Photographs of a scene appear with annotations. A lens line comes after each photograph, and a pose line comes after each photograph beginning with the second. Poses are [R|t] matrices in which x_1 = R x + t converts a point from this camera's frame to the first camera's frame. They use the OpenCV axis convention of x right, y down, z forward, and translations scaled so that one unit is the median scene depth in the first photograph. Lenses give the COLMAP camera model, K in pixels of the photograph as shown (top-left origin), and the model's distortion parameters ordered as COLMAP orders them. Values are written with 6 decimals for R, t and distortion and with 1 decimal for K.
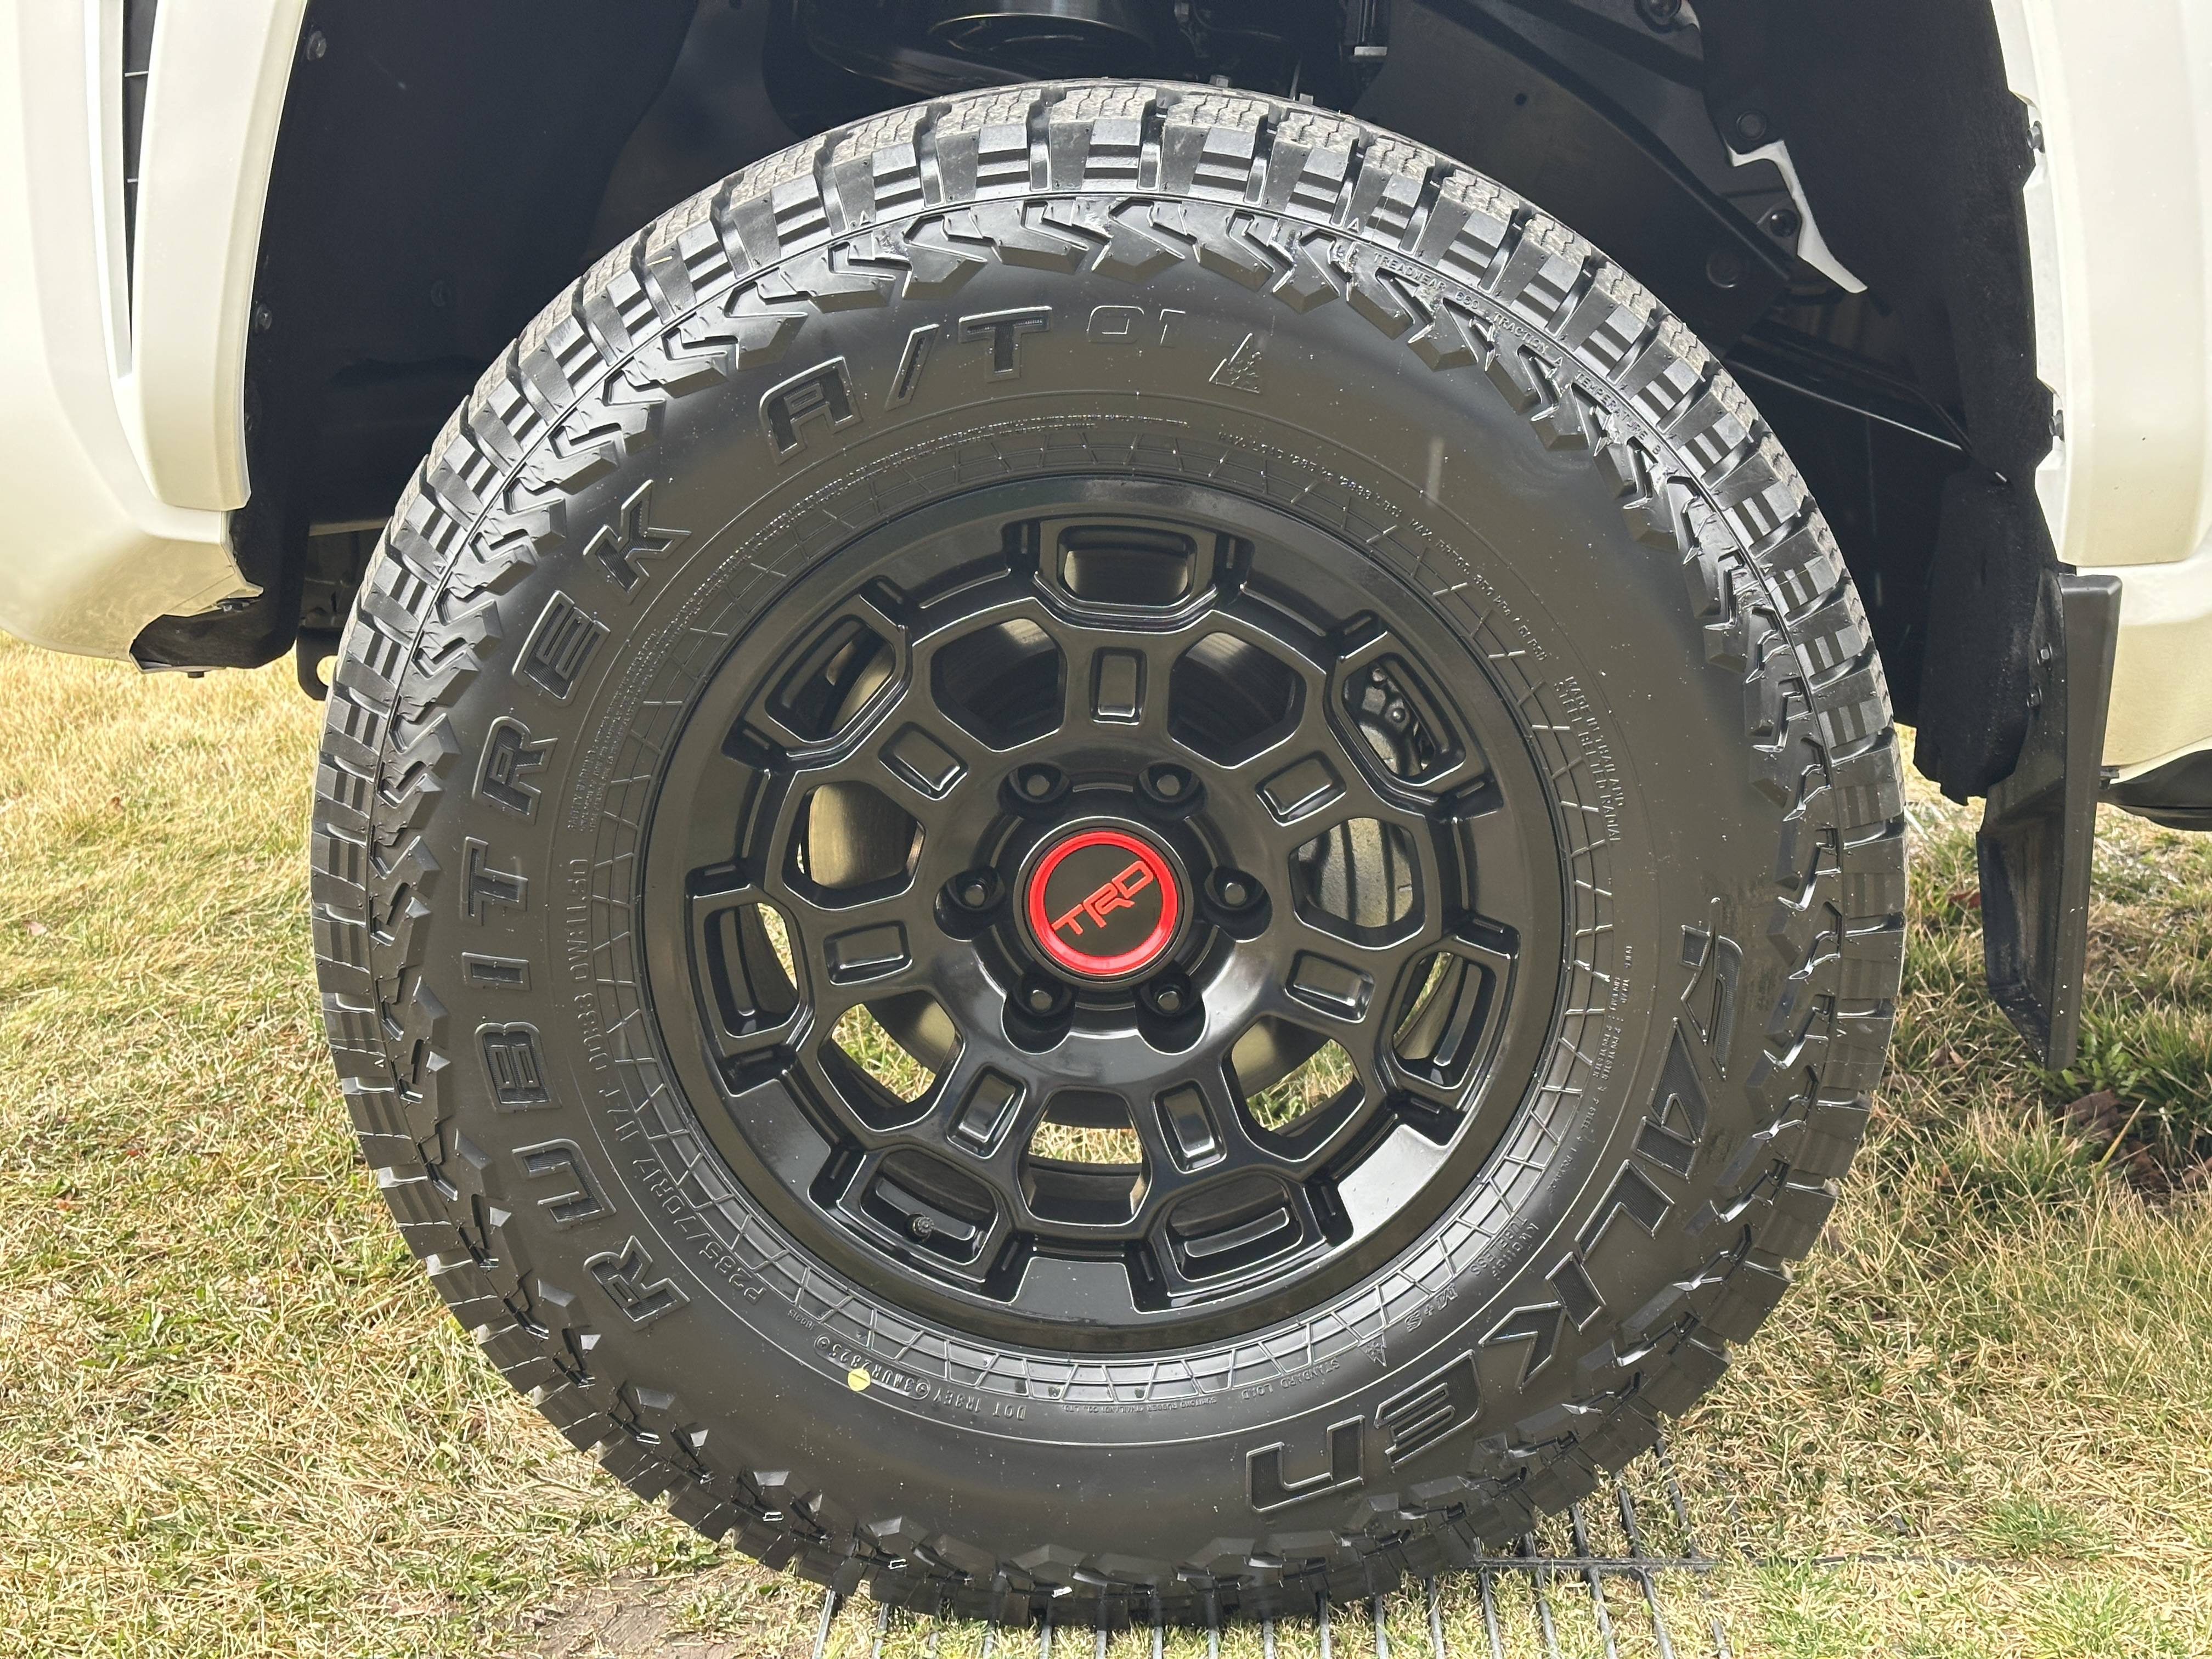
lens RADIAL K [[3117.7, 0, 1102.0], [0, 3117.7, 829.0], [0, 0, 1]] dist [0.141522, 0.000000]
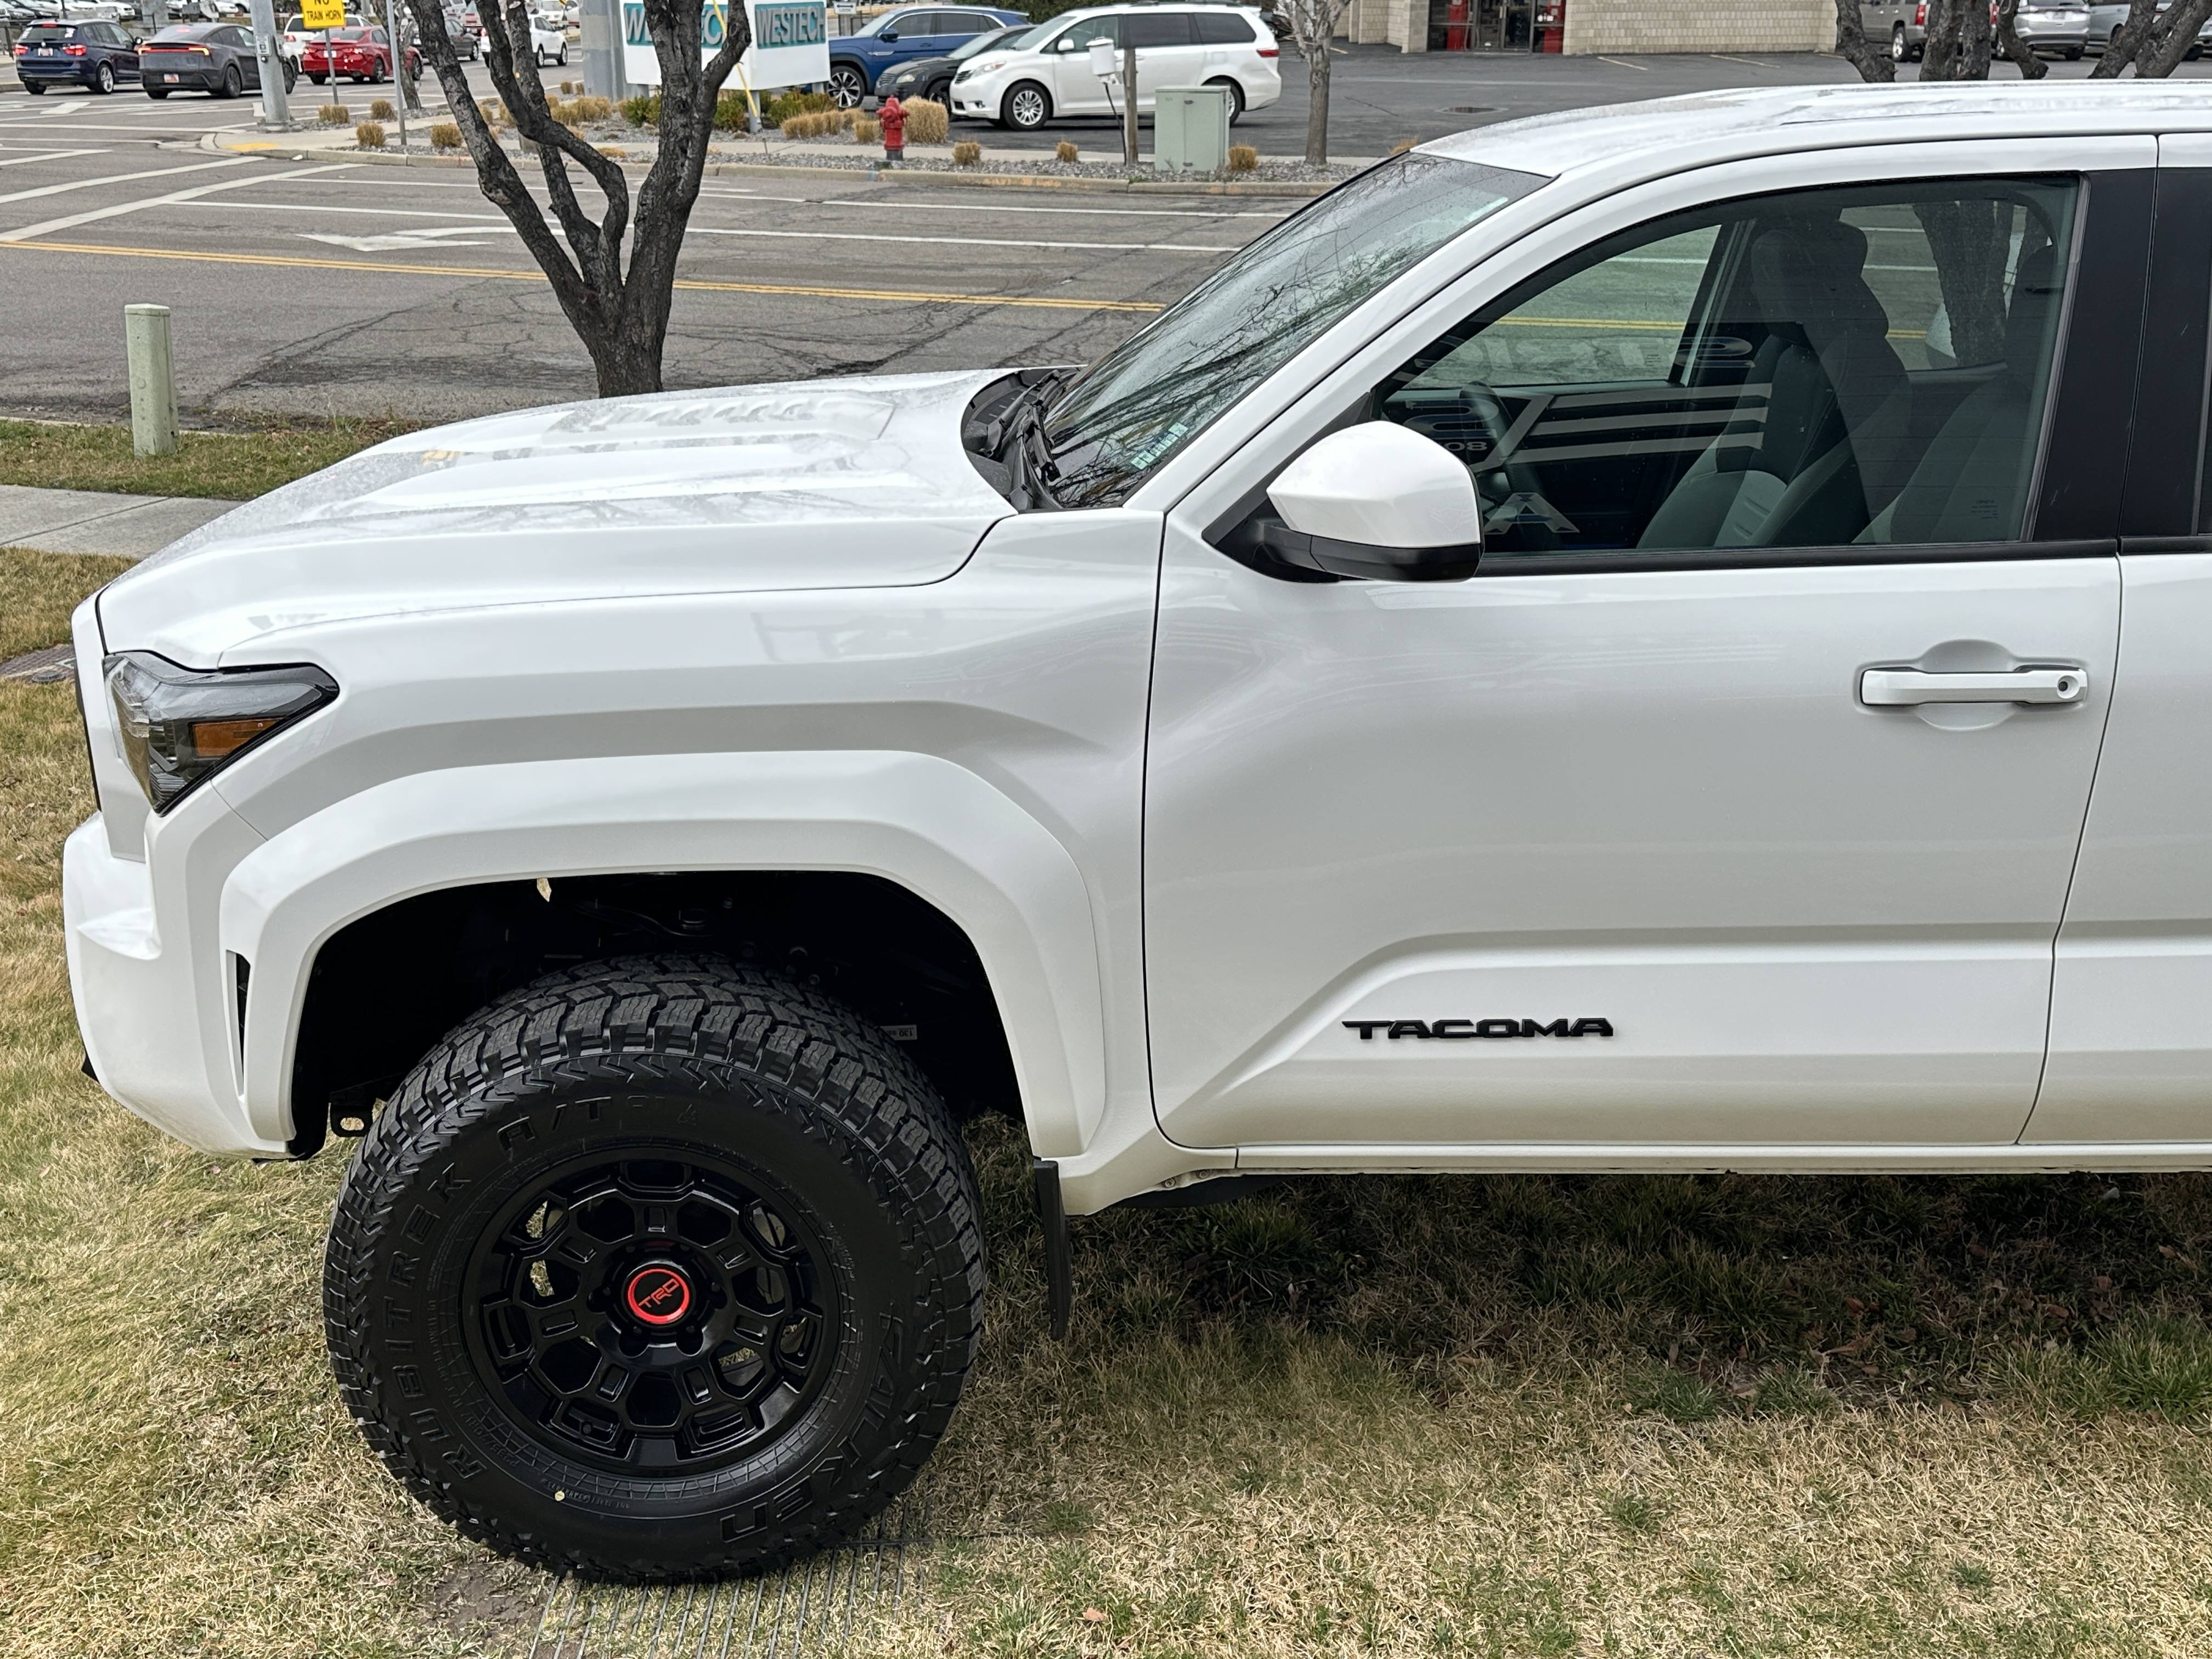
lens RADIAL K [[2254.1, 0, 1117.9], [0, 2254.1, 831.3], [0, 0, 1]] dist [0.057290, 0.000000]
pose [[0.998532, -0.020755, 0.050032, 0.276696], [0.017931, 0.998256, 0.056251, -0.429837], [-0.051113, -0.055272, 0.997162, -0.754843]]
